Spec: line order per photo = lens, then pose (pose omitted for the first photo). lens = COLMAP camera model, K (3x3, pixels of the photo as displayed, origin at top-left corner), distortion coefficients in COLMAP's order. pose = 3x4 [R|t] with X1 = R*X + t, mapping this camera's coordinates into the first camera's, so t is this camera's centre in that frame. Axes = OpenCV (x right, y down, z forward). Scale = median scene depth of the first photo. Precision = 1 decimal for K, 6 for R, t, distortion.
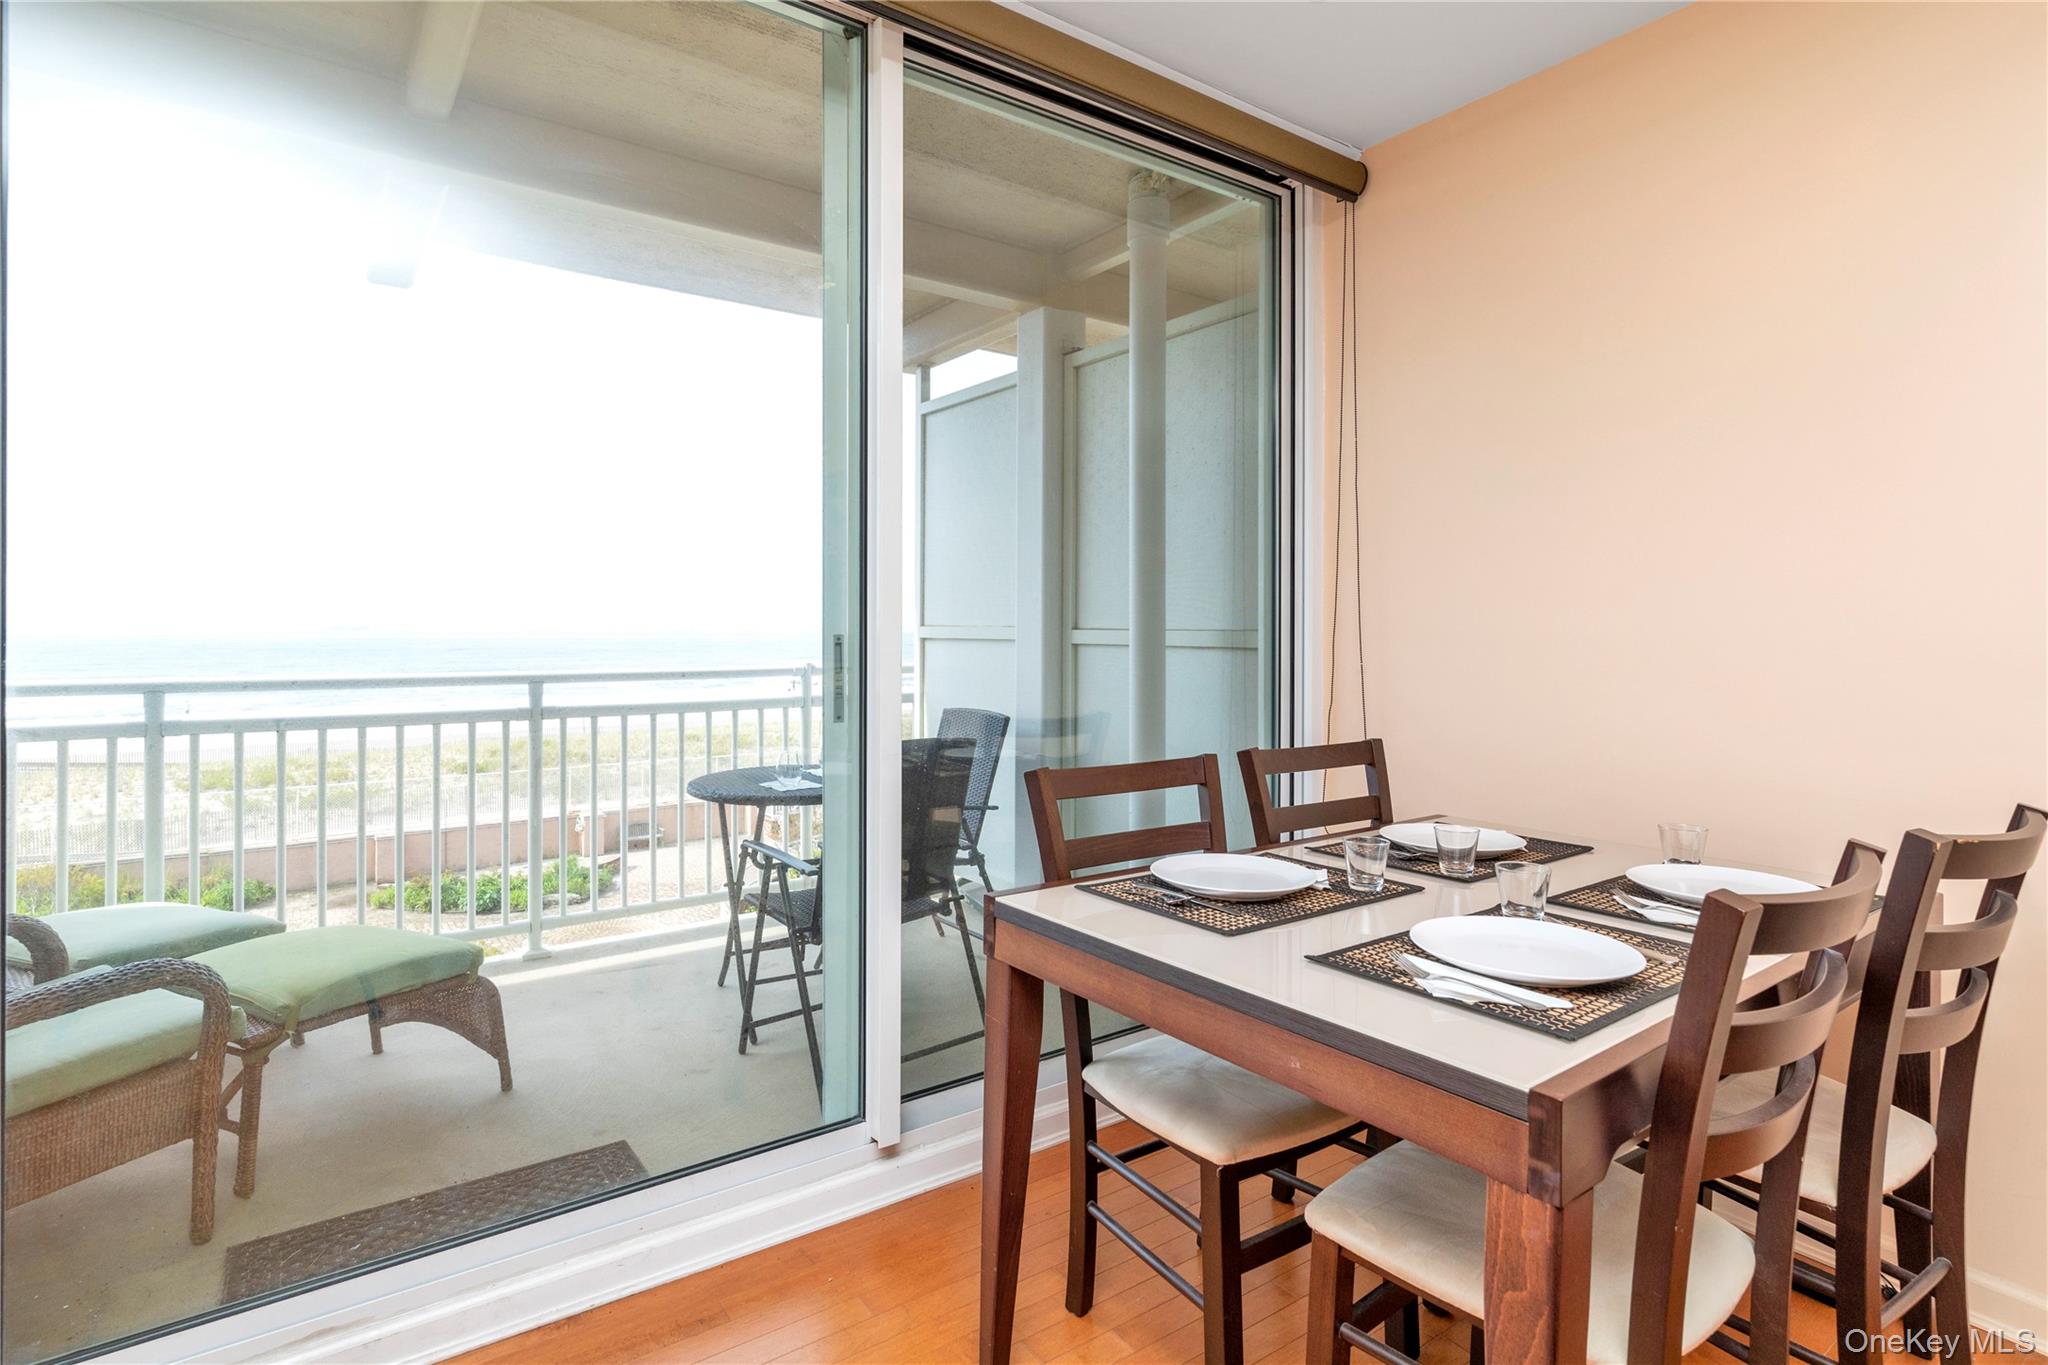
lens RADIAL K [[1024.0, 0, 1024.4], [0, 1024.0, 635.4], [0, 0, 1]] dist [0.000740, 0.011079]
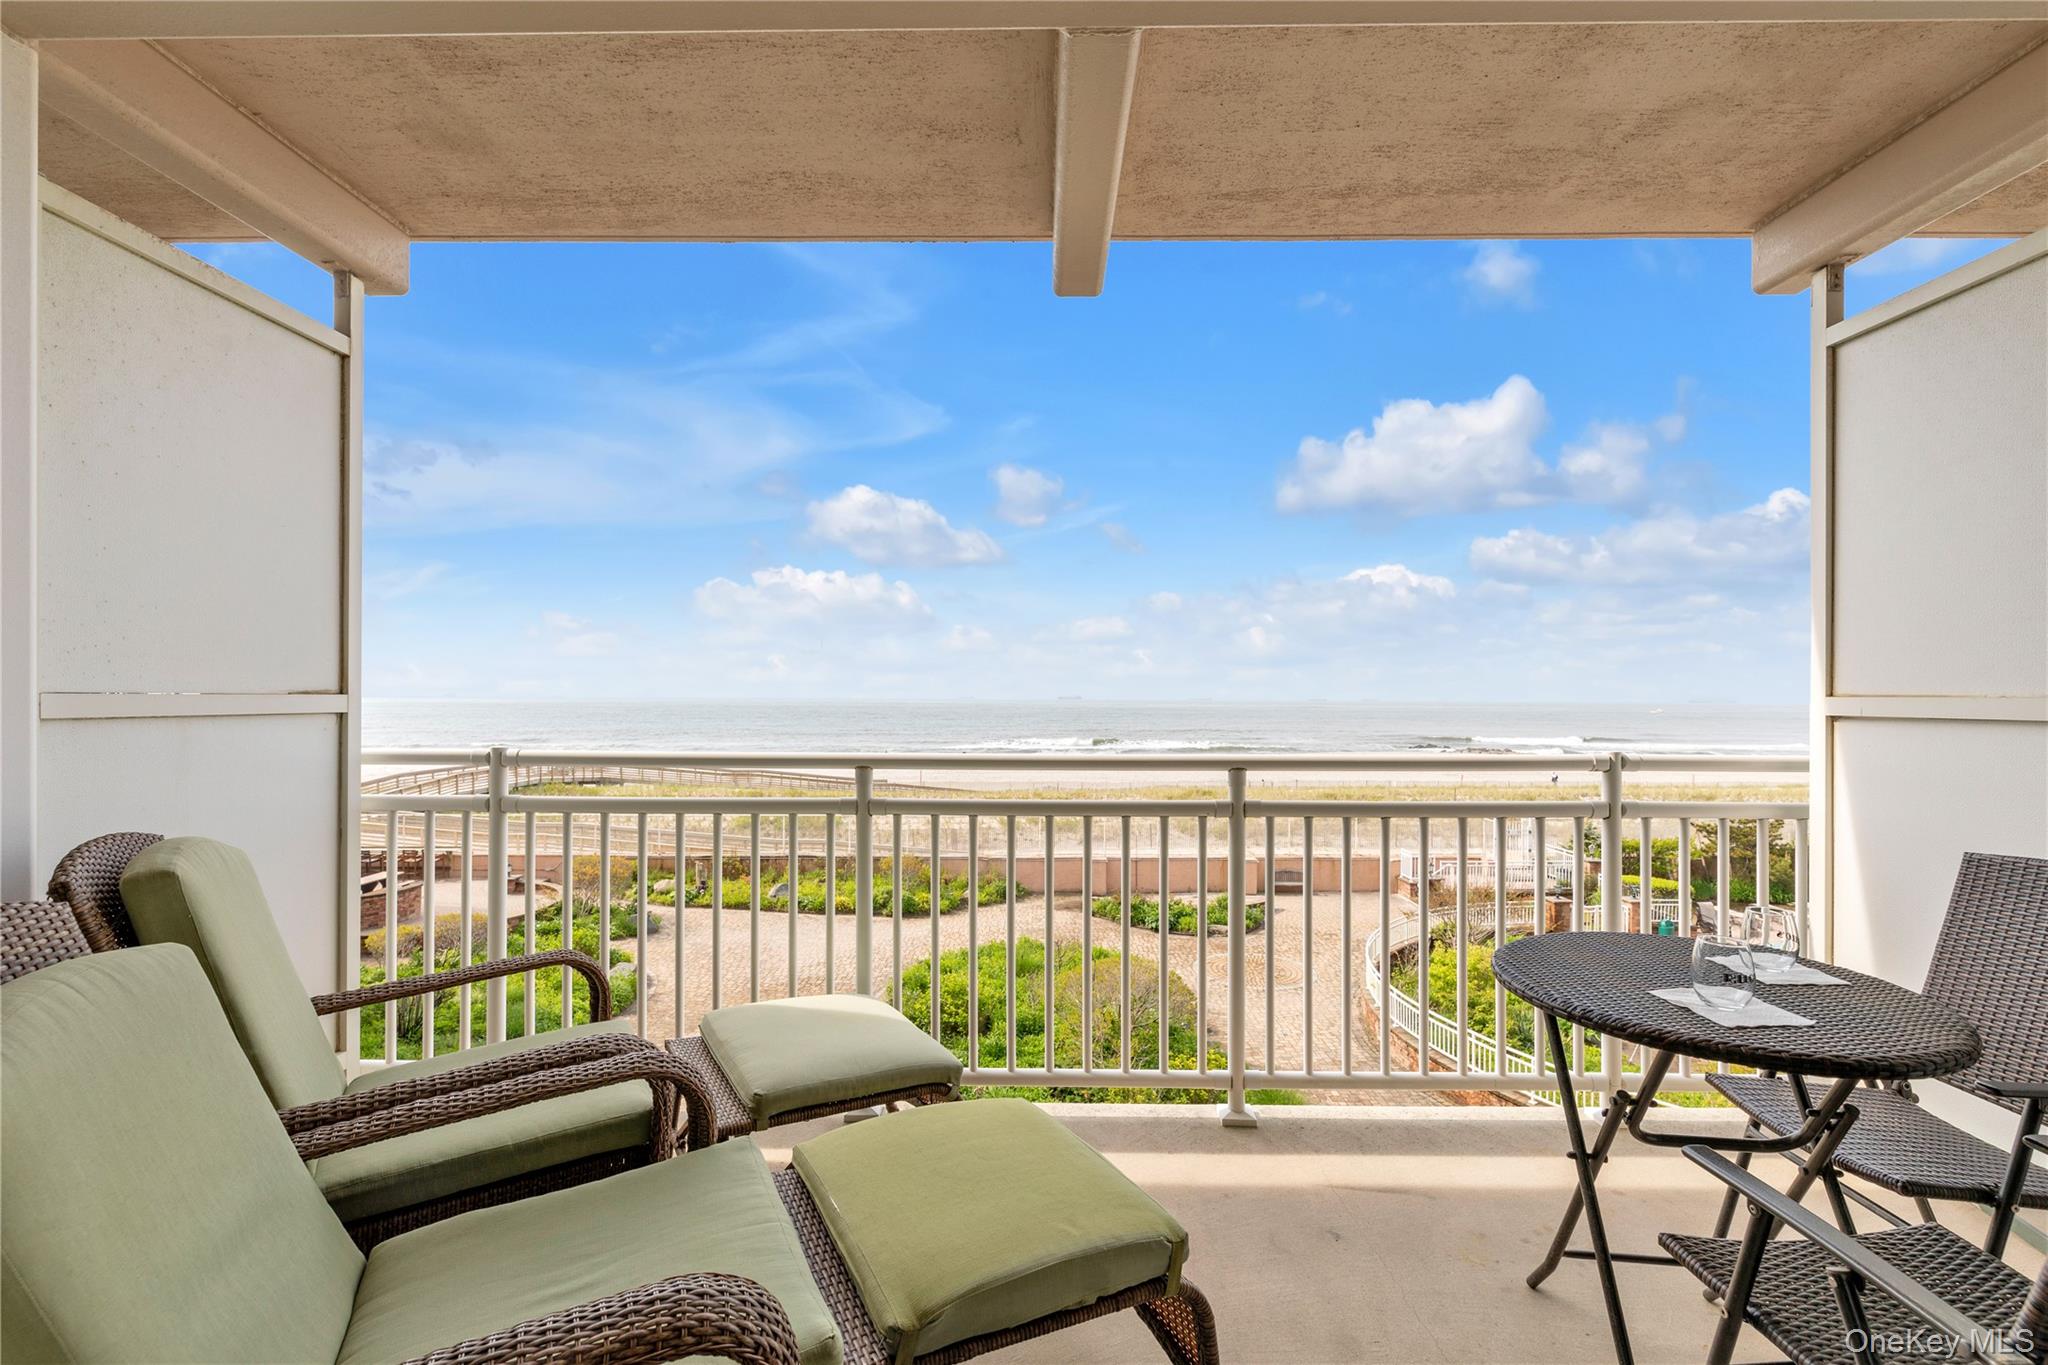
lens RADIAL K [[896.6, 0, 1025.7], [0, 896.6, 681.3], [0, 0, 1]] dist [0.002621, 0.000631]
pose [[0.804272, -0.009825, -0.594180, -0.238286], [-0.004775, 0.999724, -0.022994, -0.004872], [0.594242, 0.021331, 0.804003, 0.421675]]
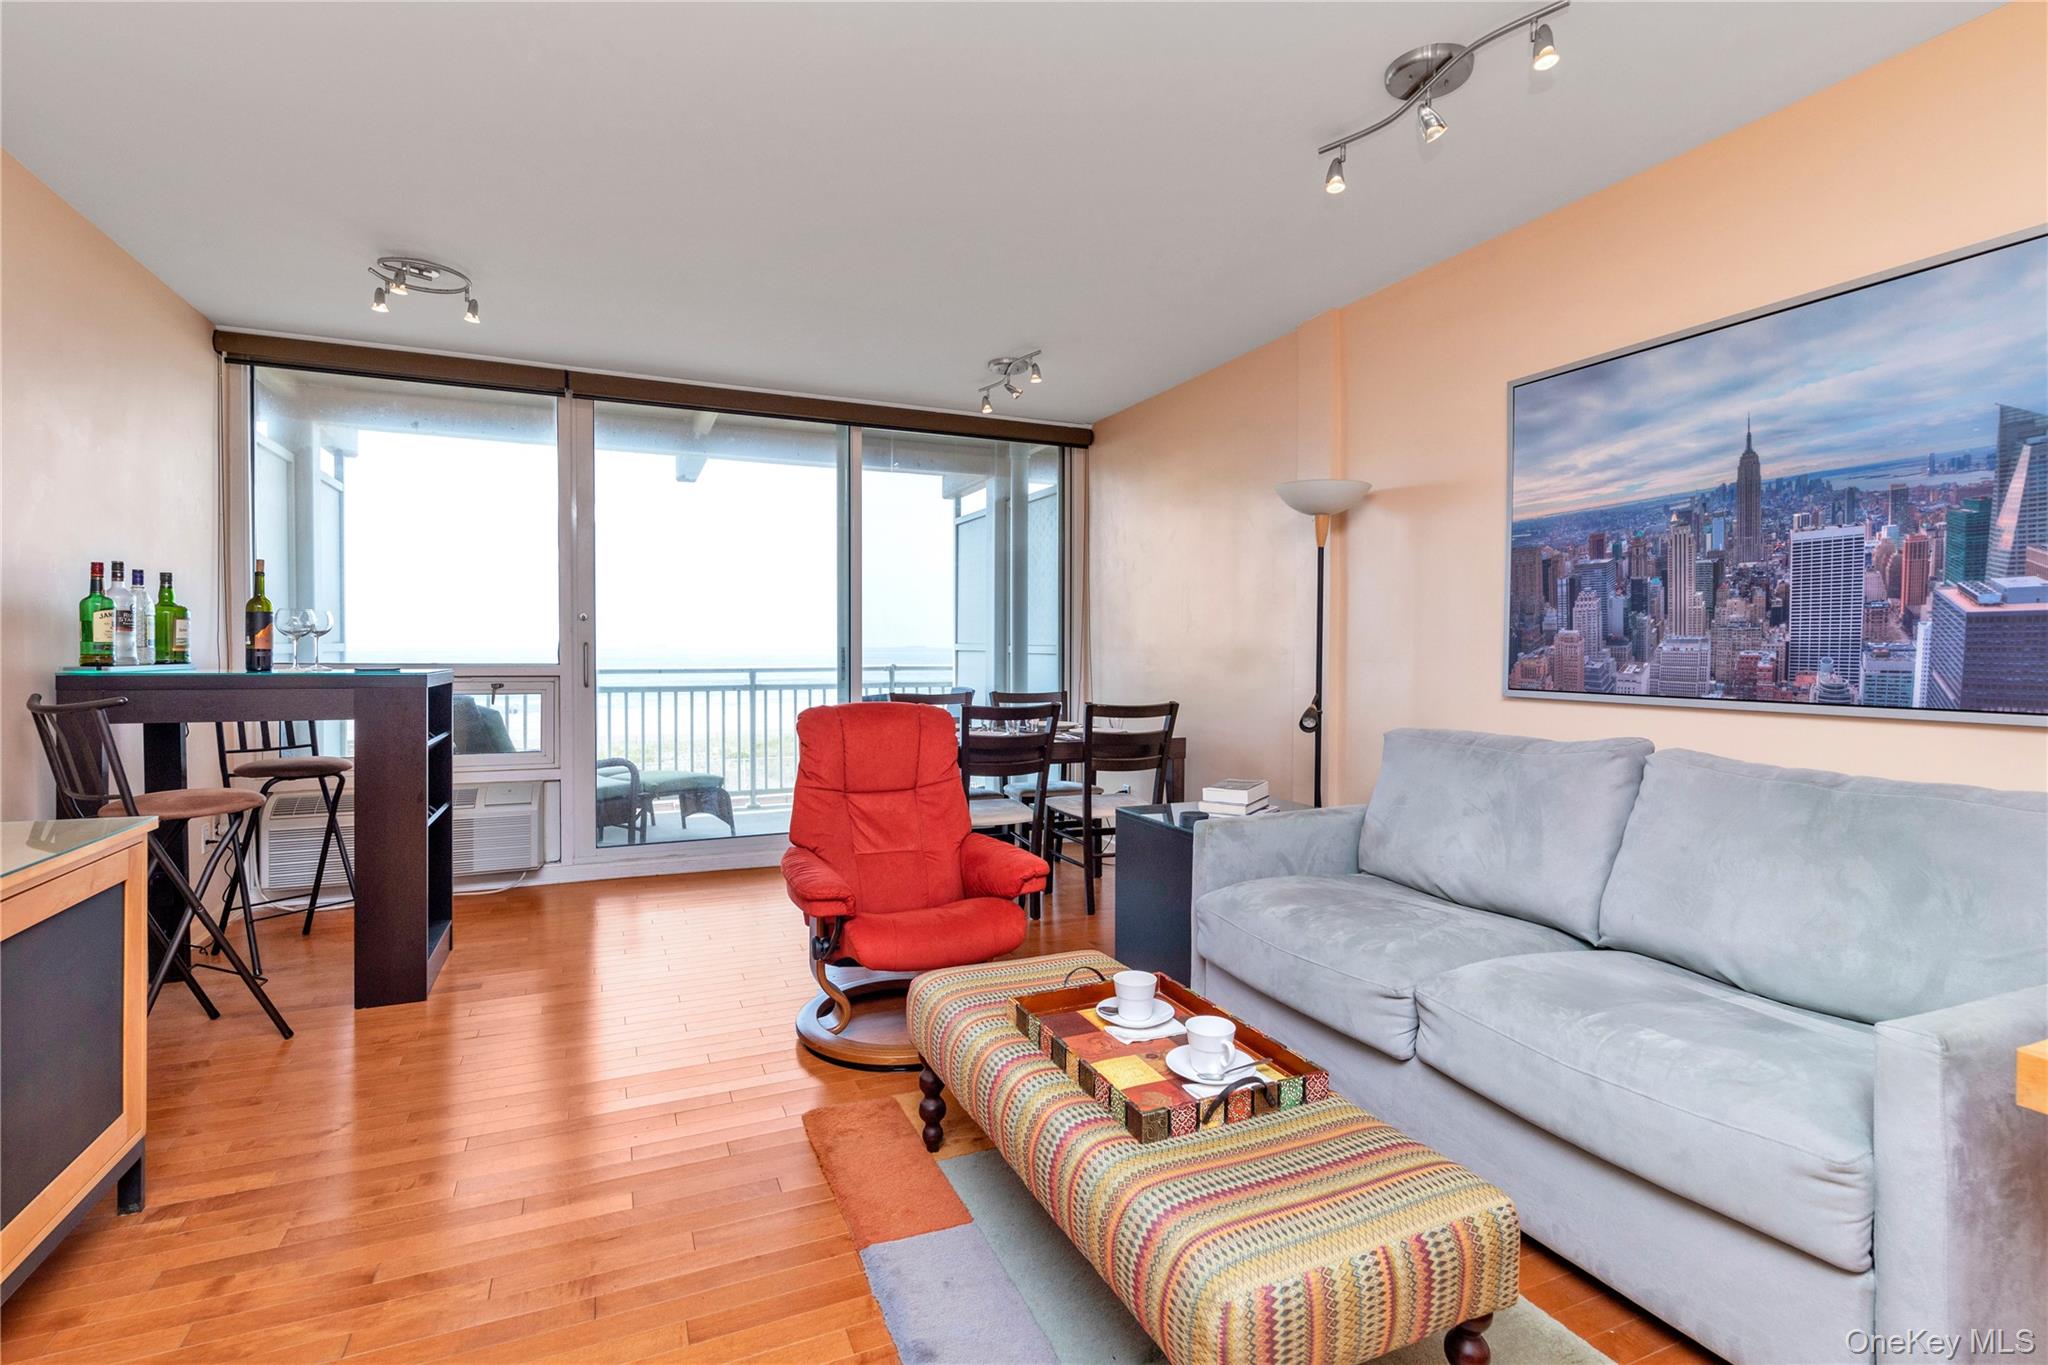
lens RADIAL K [[952.2, 0, 1019.0], [0, 952.2, 665.9], [0, 0, 1]] dist [0.000852, 0.000347]
pose [[0.977162, 0.005195, -0.212434, 0.510305], [-0.001890, 0.999874, 0.015759, 0.004798], [0.212489, -0.014998, 0.977048, -0.845769]]
